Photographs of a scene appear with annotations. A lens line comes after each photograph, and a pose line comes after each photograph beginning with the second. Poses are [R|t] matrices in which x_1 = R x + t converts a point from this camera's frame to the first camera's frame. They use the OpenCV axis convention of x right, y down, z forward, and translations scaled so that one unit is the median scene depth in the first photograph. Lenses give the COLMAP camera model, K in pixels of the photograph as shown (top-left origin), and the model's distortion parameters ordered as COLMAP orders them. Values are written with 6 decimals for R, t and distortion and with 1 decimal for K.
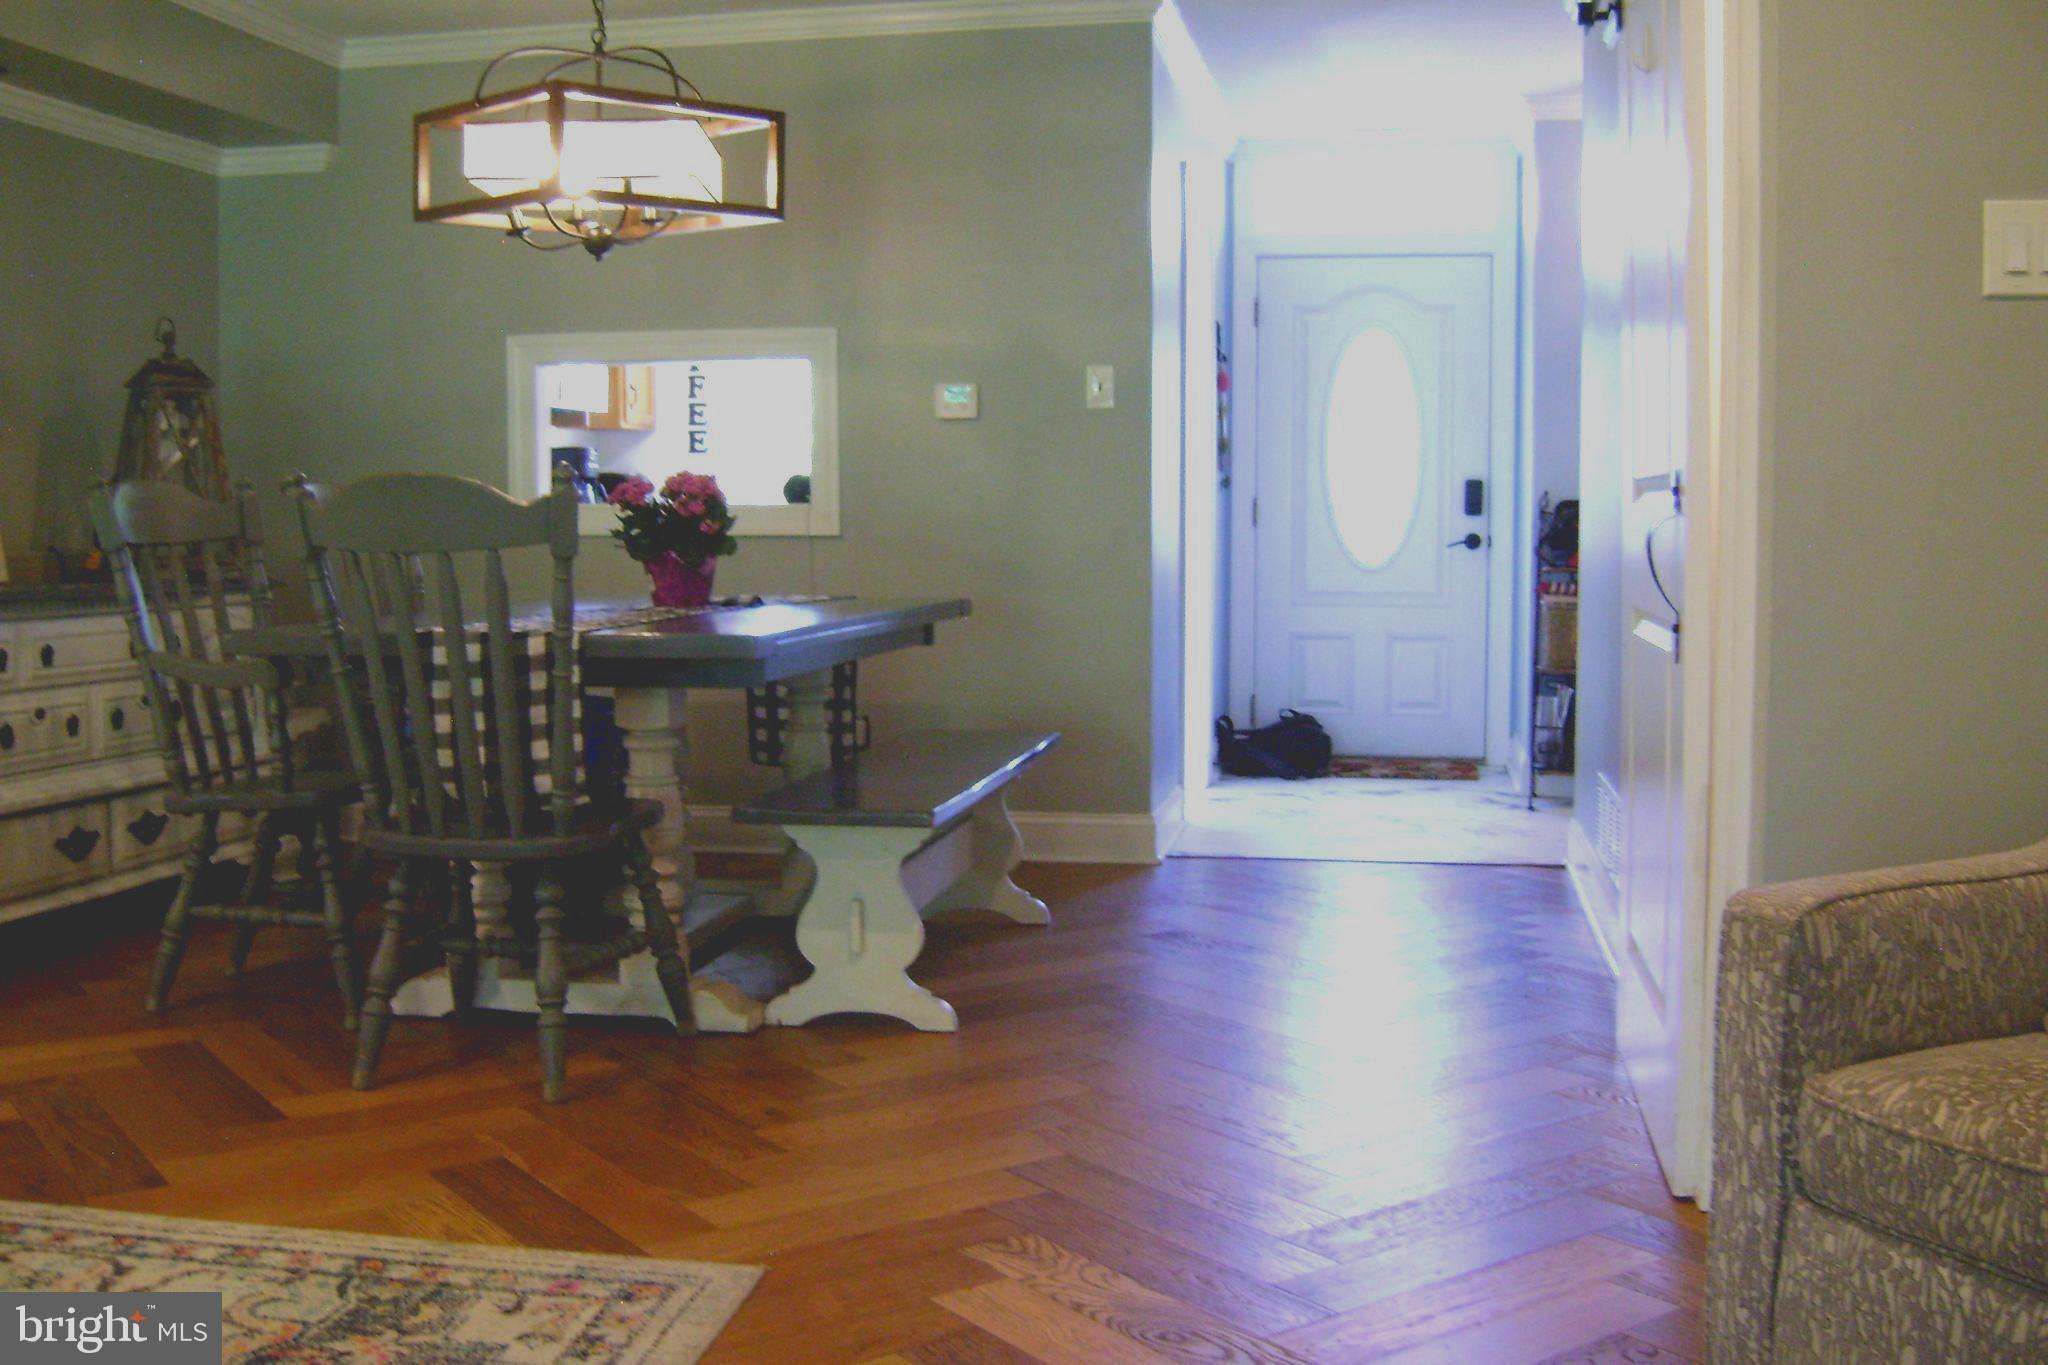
lens RADIAL K [[2135.6, 0, 1004.7], [0, 2135.6, 644.9], [0, 0, 1]] dist [-0.153792, 0.102787]
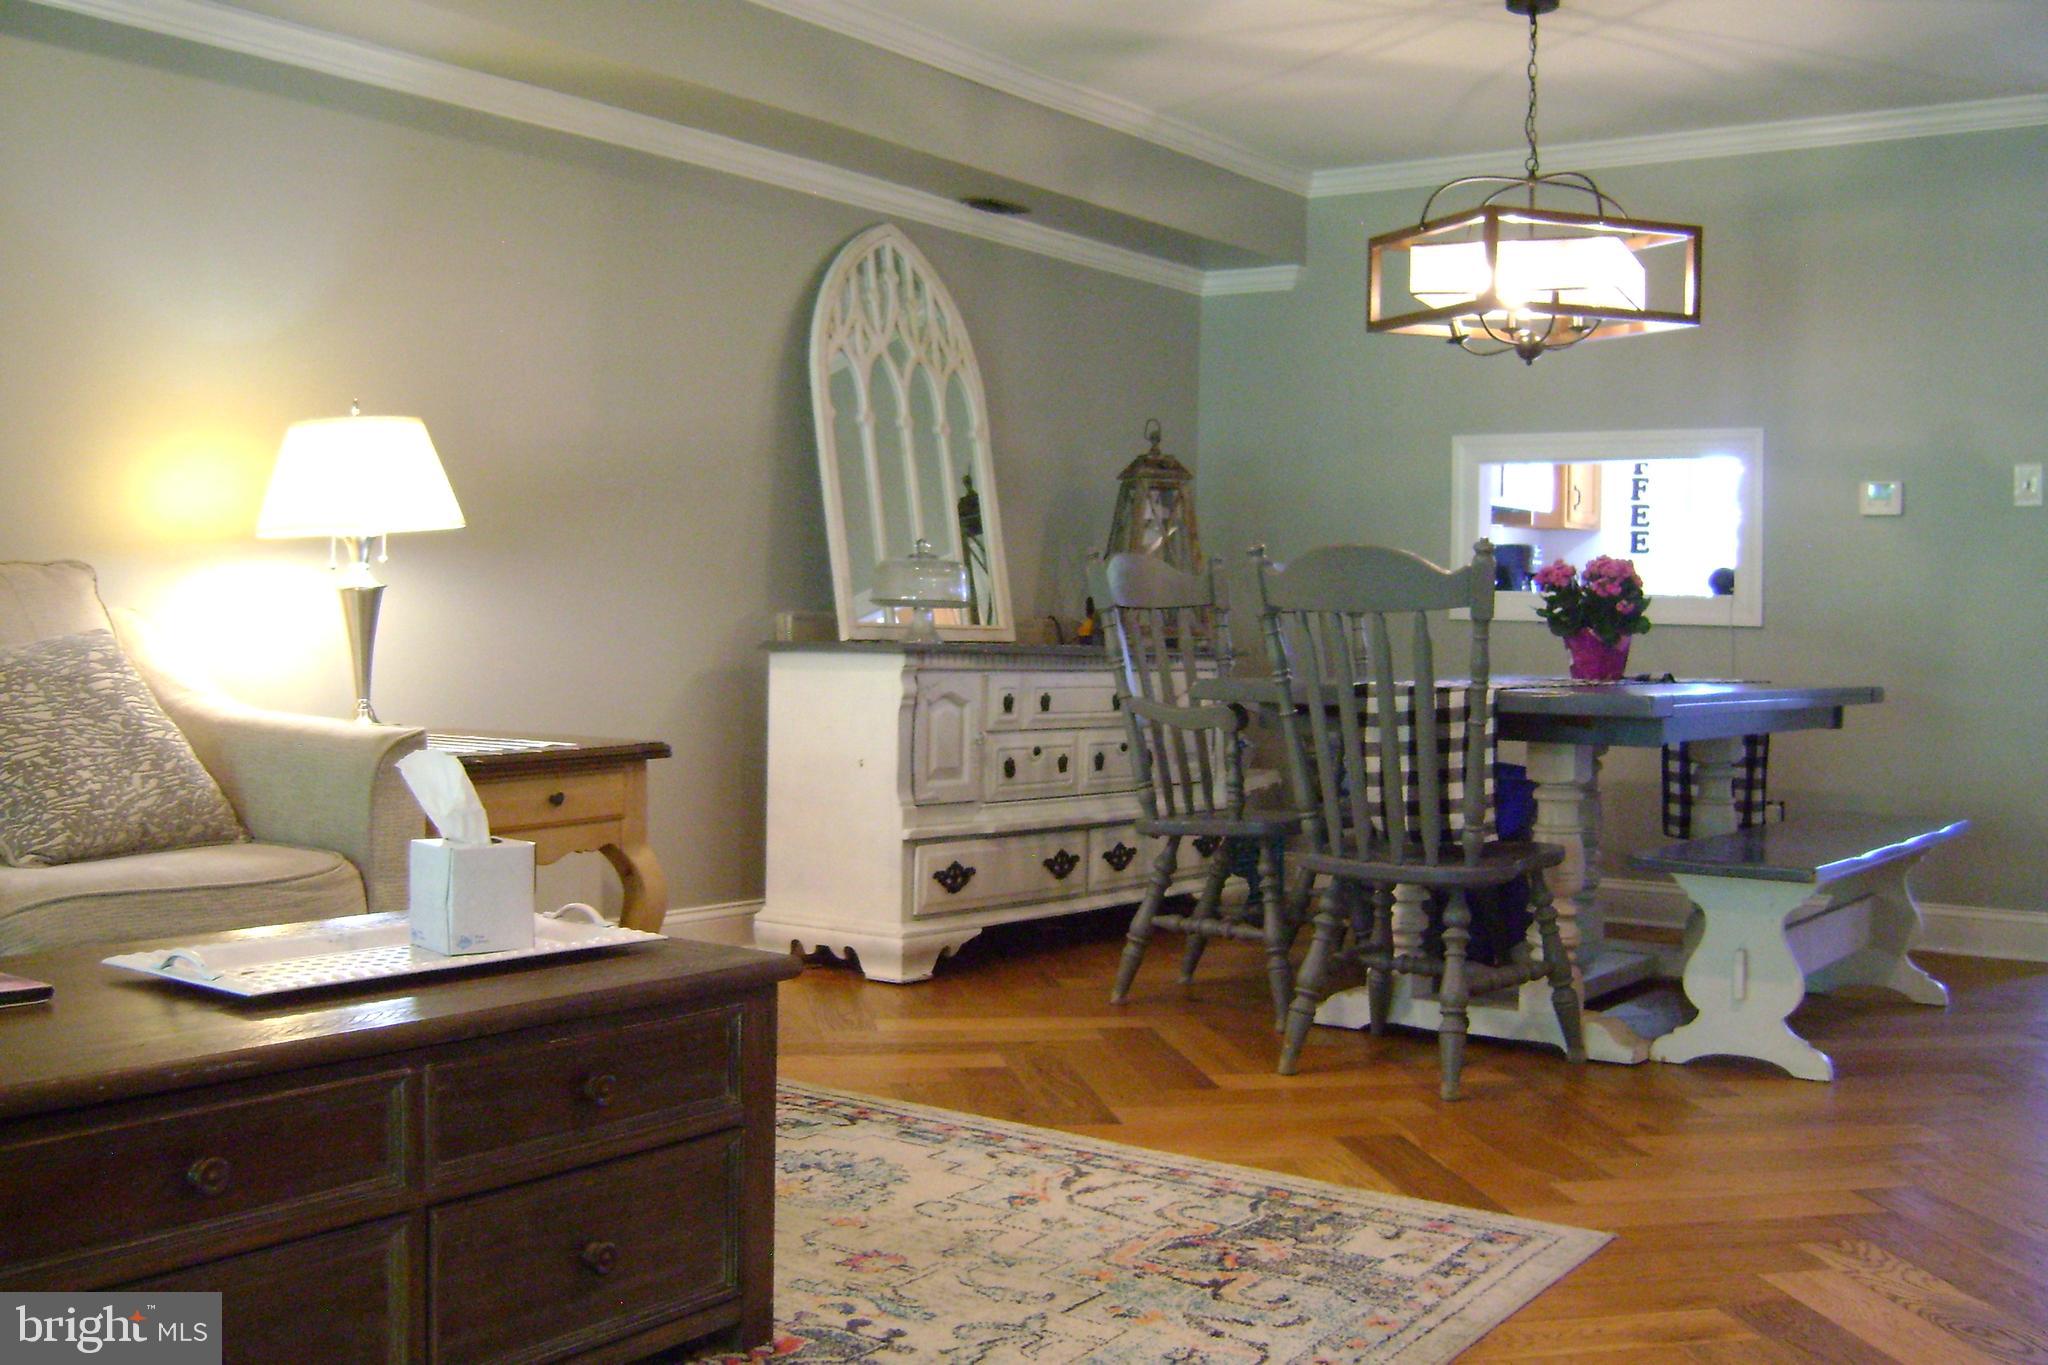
lens RADIAL K [[2135.6, 0, 1004.7], [0, 2135.6, 644.9], [0, 0, 1]] dist [-0.153792, 0.102787]
pose [[0.901990, 0.026927, -0.430917, 0.045914], [-0.049567, 0.997913, -0.041395, 0.027667], [0.428902, 0.058697, 0.901442, -0.122019]]
